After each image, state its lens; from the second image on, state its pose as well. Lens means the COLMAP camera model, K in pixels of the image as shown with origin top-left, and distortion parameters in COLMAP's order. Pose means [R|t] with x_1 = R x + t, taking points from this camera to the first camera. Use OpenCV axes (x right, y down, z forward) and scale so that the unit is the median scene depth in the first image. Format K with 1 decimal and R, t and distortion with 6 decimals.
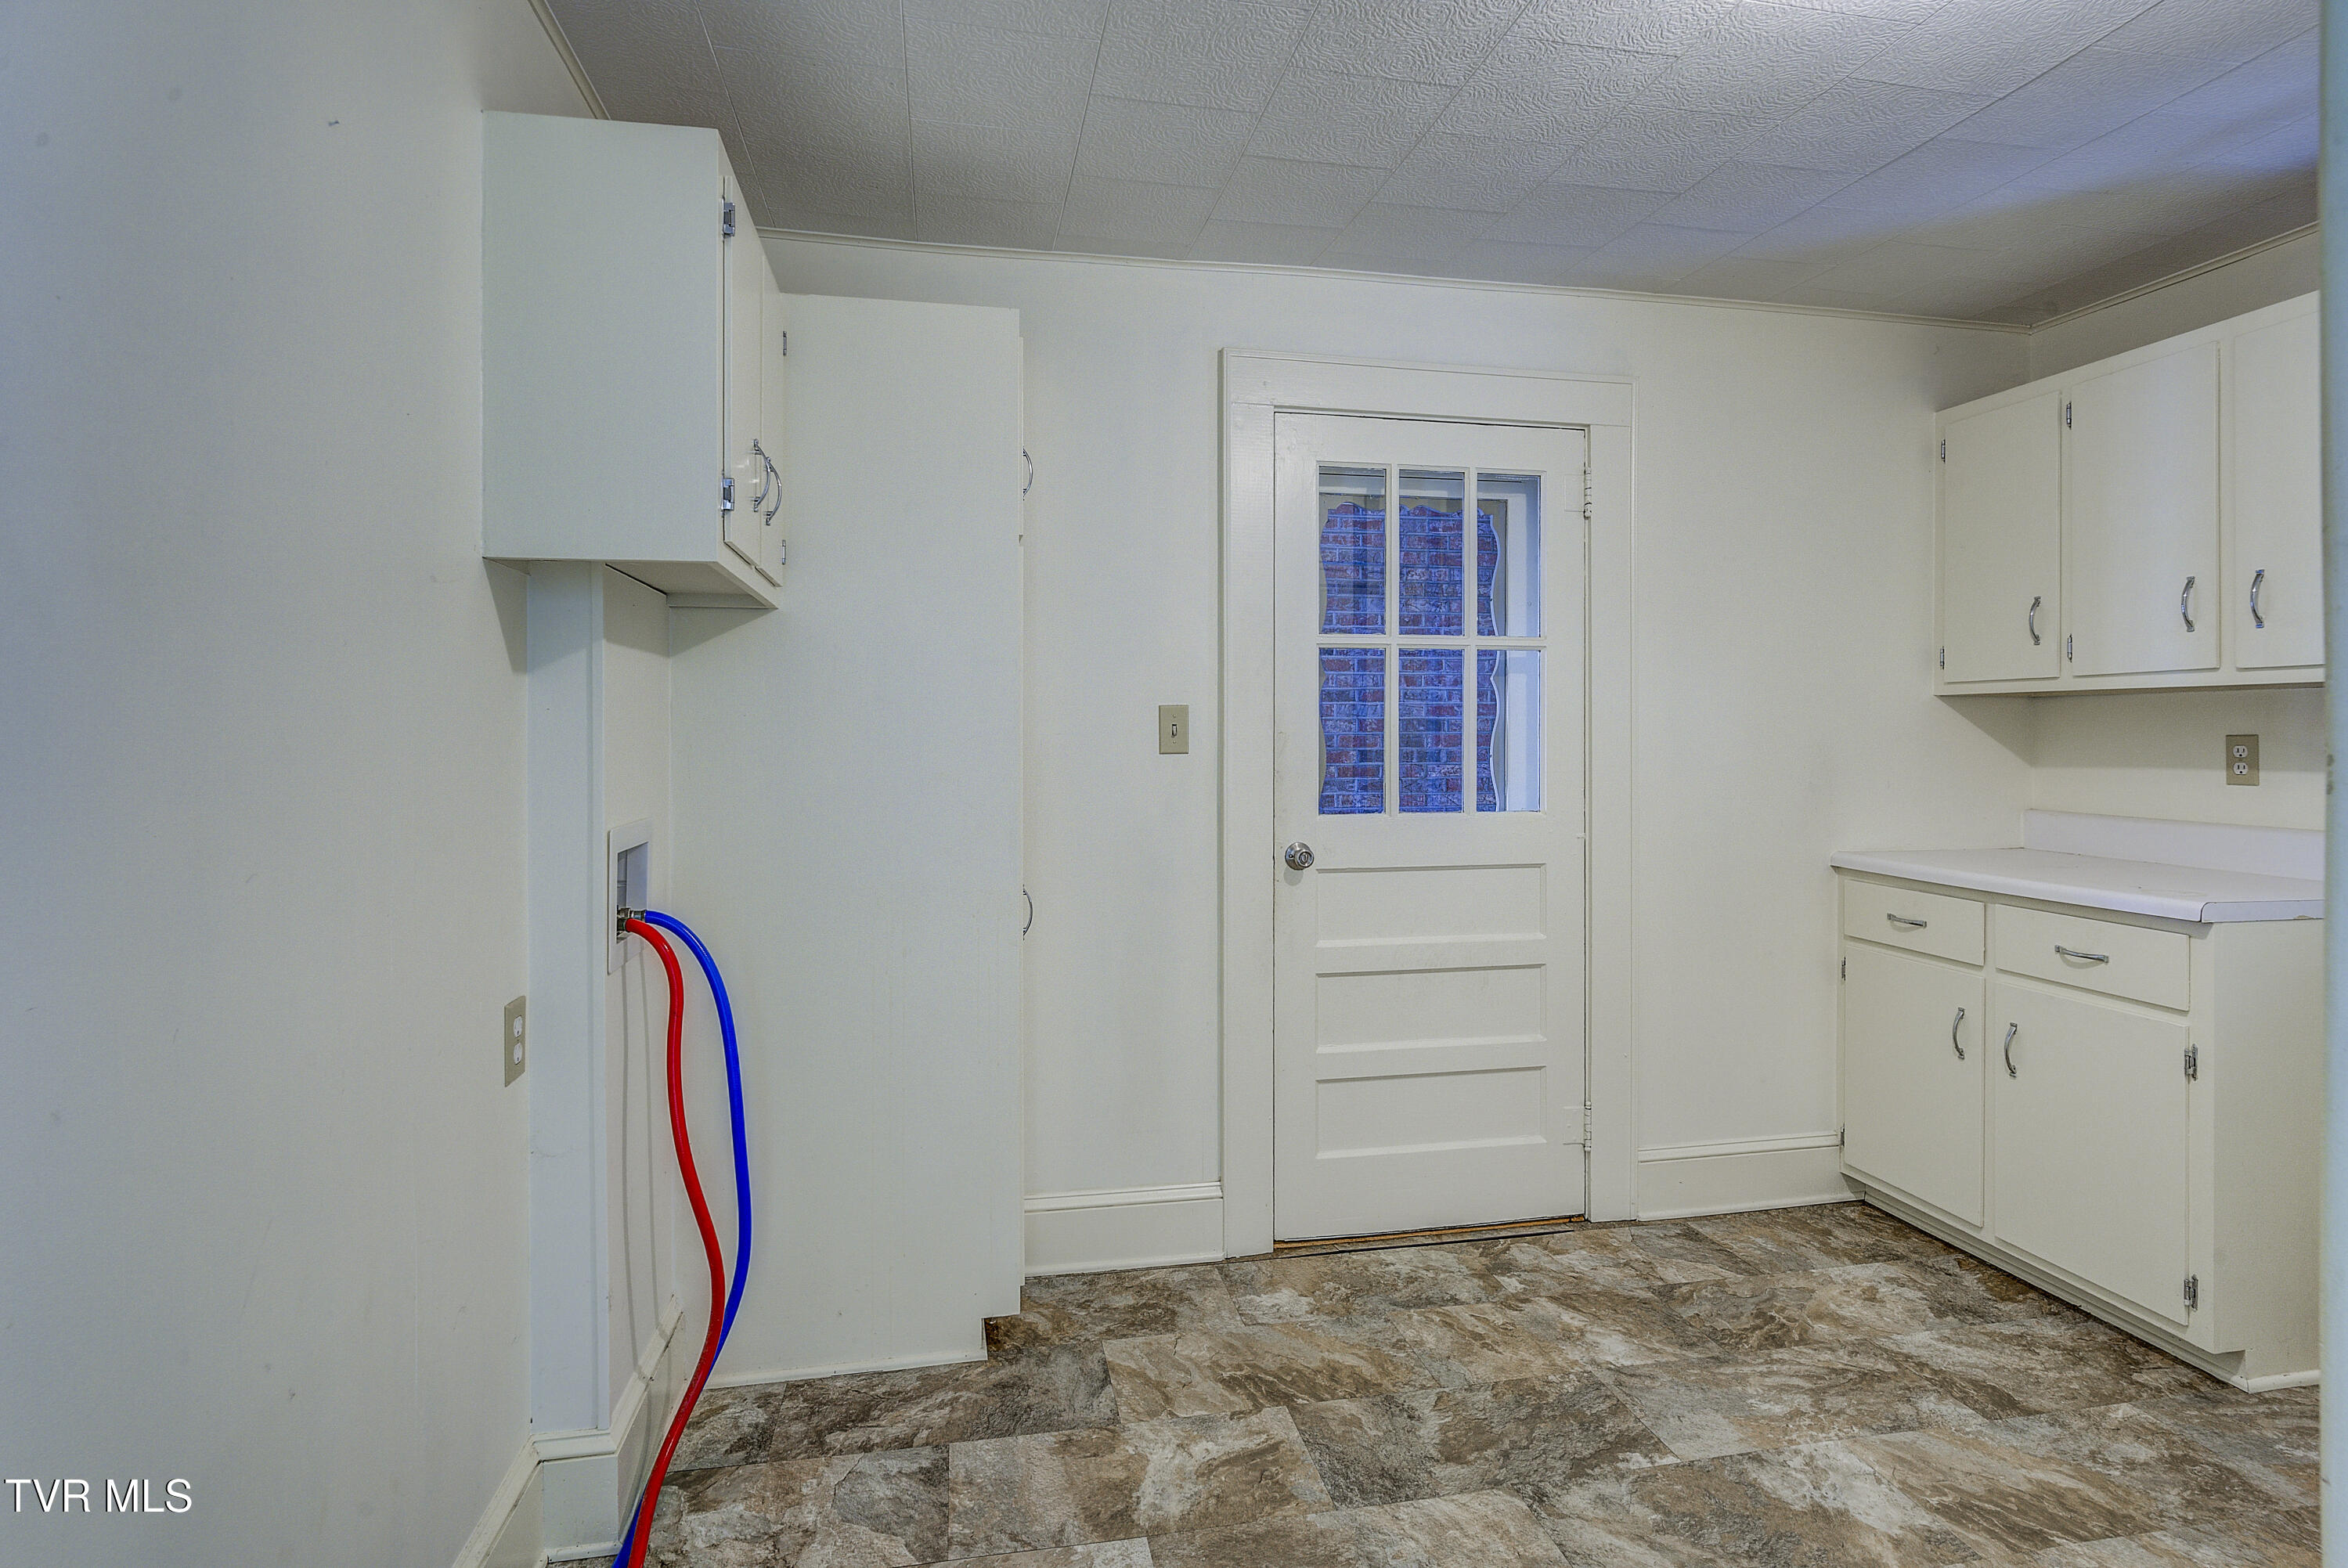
lens RADIAL K [[1147.3, 0, 1176.4], [0, 1147.3, 735.2], [0, 0, 1]] dist [0.000464, 0.000240]
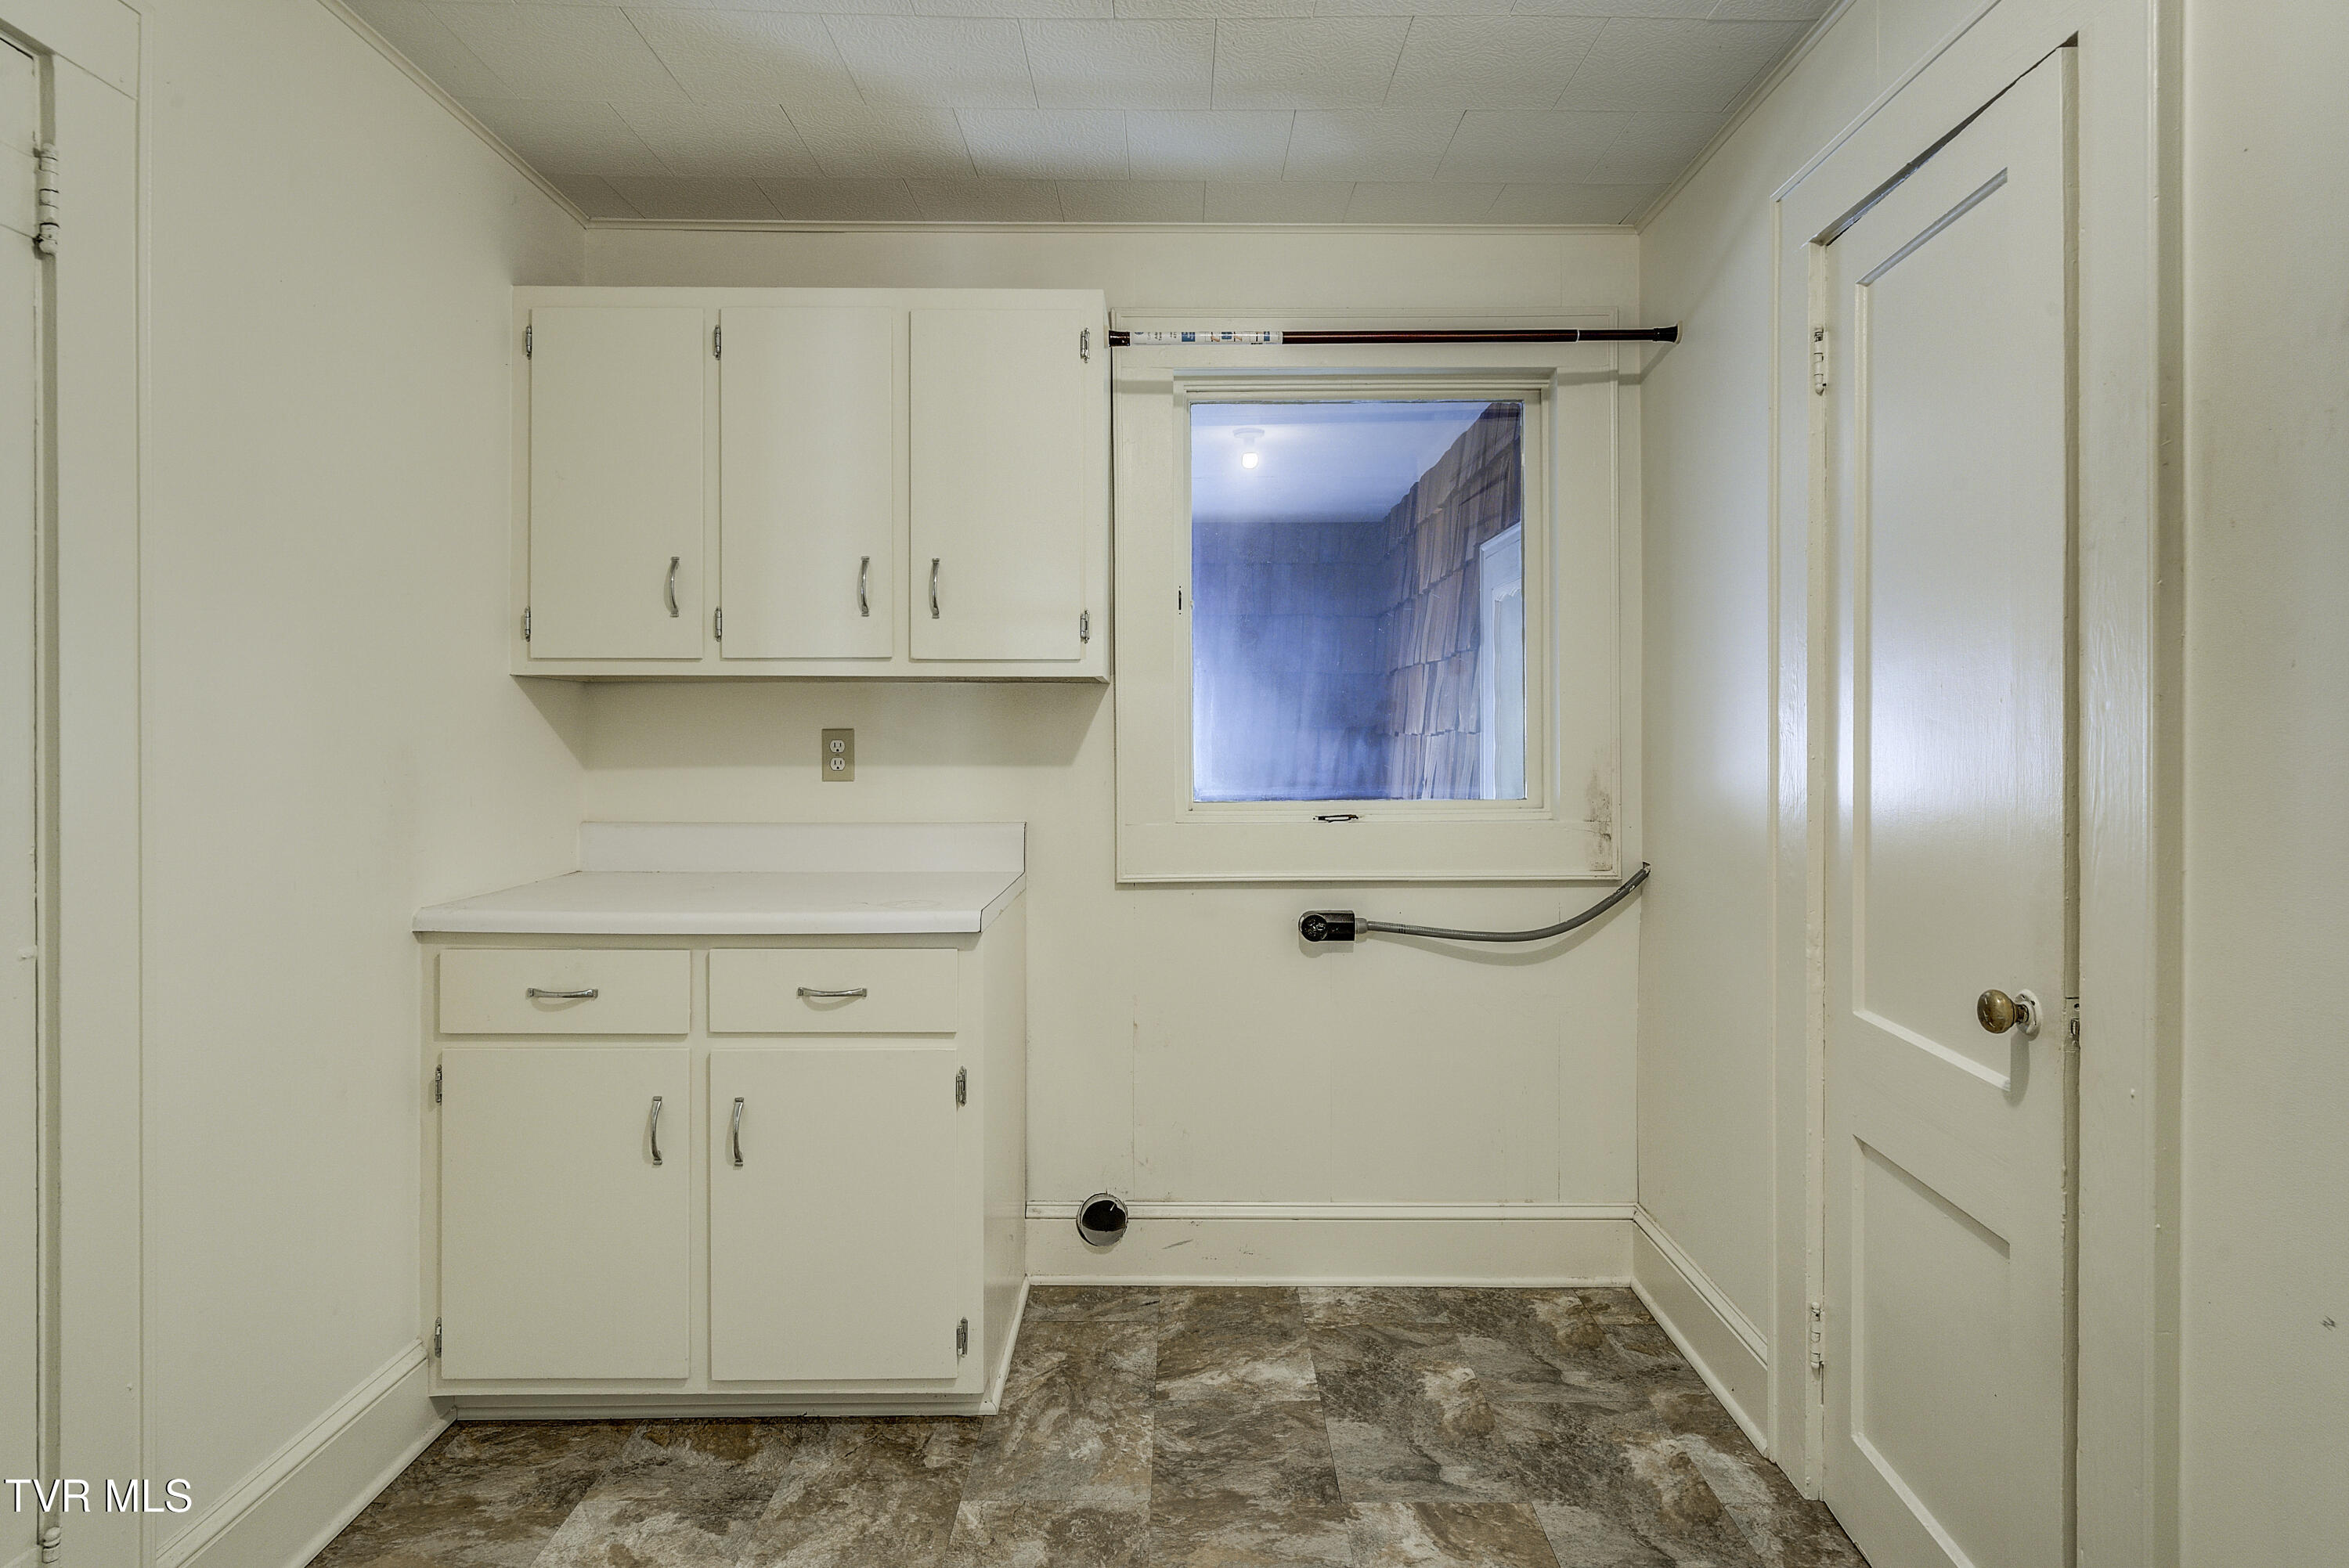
lens RADIAL K [[1269.5, 0, 1178.1], [0, 1269.5, 733.5], [0, 0, 1]] dist [-0.003149, -0.000006]
pose [[0.184809, -0.004906, 0.982762, -0.060909], [0.002349, 0.999987, 0.004551, -0.000536], [-0.982772, 0.001468, 0.184819, 0.521681]]
